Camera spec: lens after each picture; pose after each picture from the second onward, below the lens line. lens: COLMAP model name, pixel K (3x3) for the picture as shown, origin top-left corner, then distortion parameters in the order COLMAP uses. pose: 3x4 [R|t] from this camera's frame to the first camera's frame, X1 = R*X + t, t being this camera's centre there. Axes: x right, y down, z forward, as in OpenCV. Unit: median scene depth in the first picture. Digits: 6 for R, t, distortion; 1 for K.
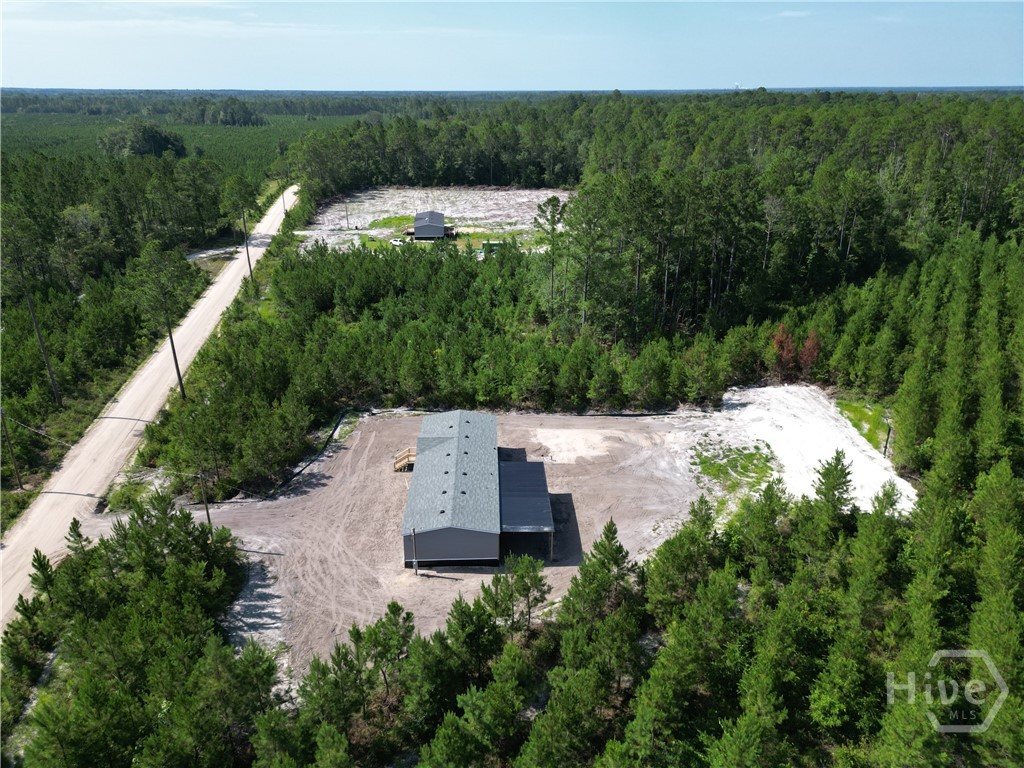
lens RADIAL K [[716.8, 0, 508.1], [0, 716.8, 384.4], [0, 0, 1]] dist [0.083141, -0.091566]
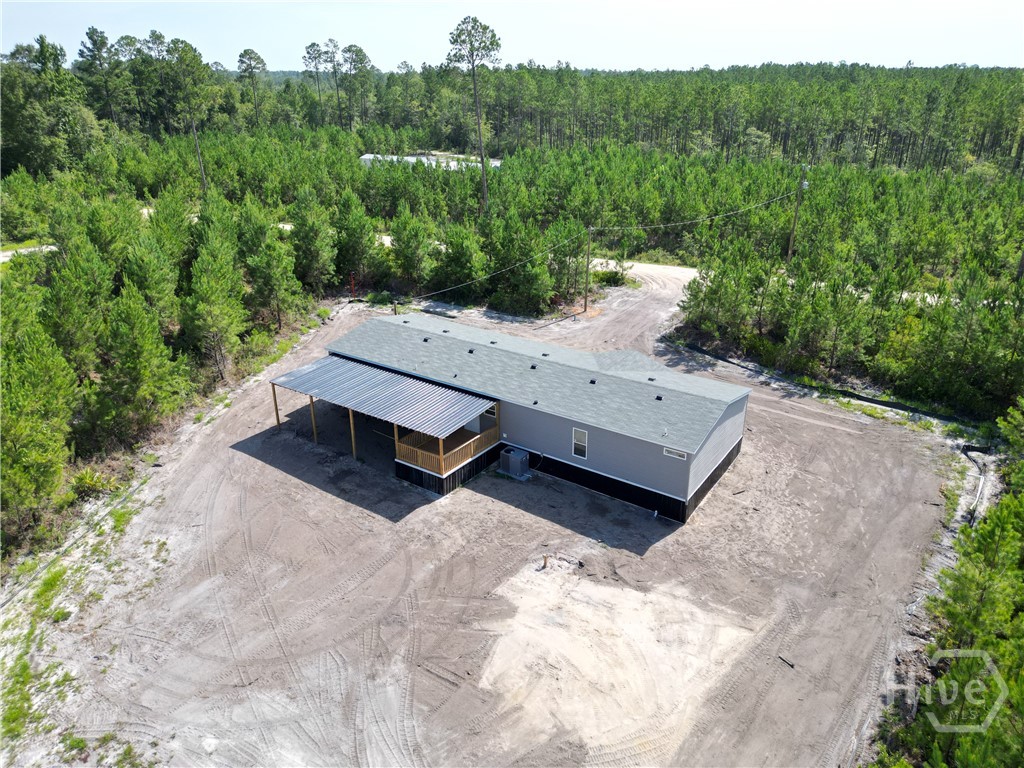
lens RADIAL K [[716.8, 0, 508.1], [0, 716.8, 384.4], [0, 0, 1]] dist [0.083141, -0.091566]
pose [[-0.589448, 0.322407, -0.740678, 0.315990], [-0.300881, 0.763301, 0.571702, -0.174532], [0.749681, 0.559845, -0.352920, 1.043052]]
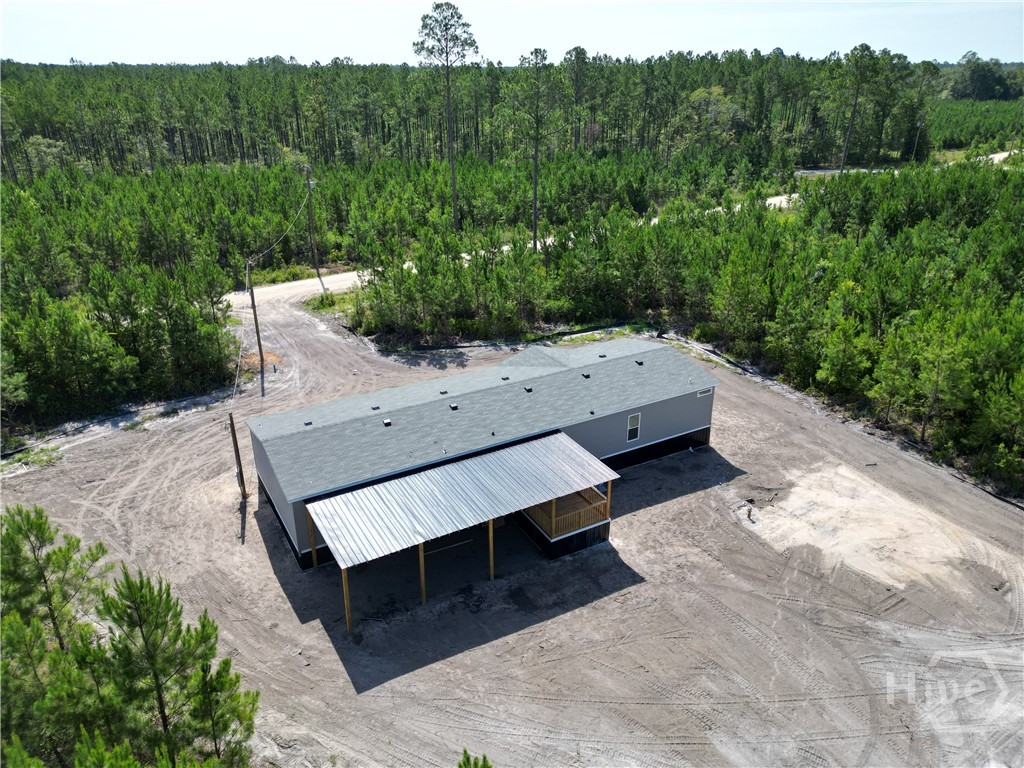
lens RADIAL K [[716.8, 0, 508.1], [0, 716.8, 384.4], [0, 0, 1]] dist [0.083141, -0.091566]
pose [[0.475024, 0.353824, -0.805705, 0.304560], [-0.332070, 0.919984, 0.208229, -0.008374], [0.814912, 0.168636, 0.554509, 0.619259]]
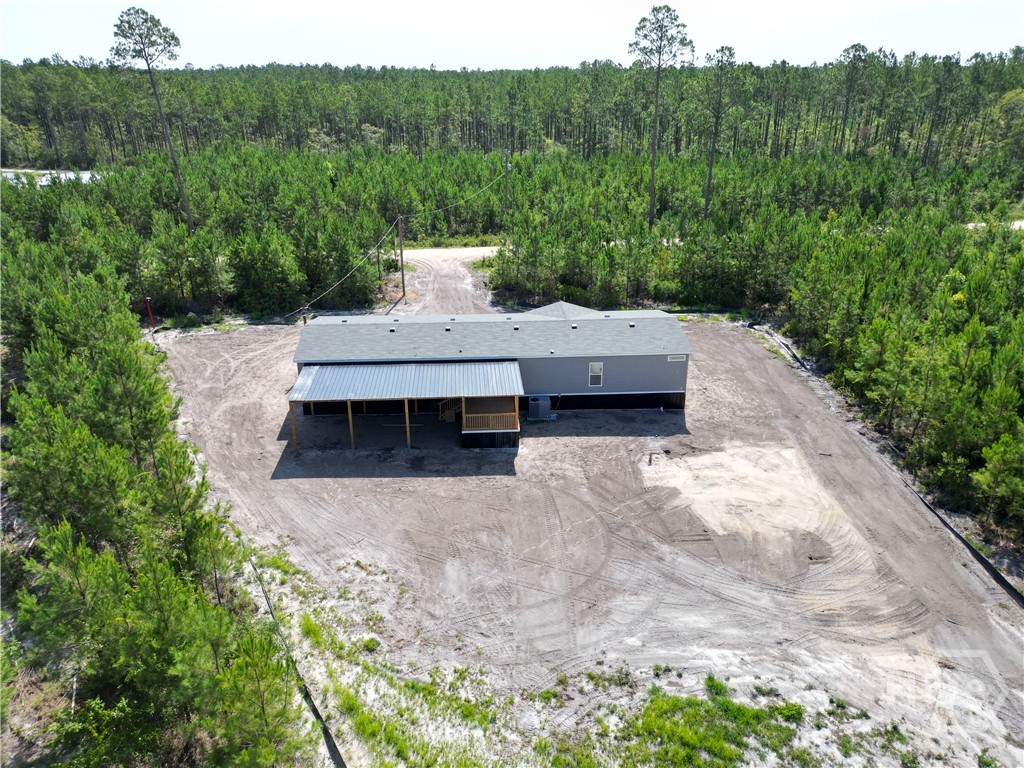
lens RADIAL K [[716.8, 0, 508.1], [0, 716.8, 384.4], [0, 0, 1]] dist [0.083141, -0.091566]
pose [[0.028041, 0.397577, -0.917140, 0.468713], [-0.375048, 0.854658, 0.359024, -0.073297], [0.926581, 0.333904, 0.173076, 0.794508]]
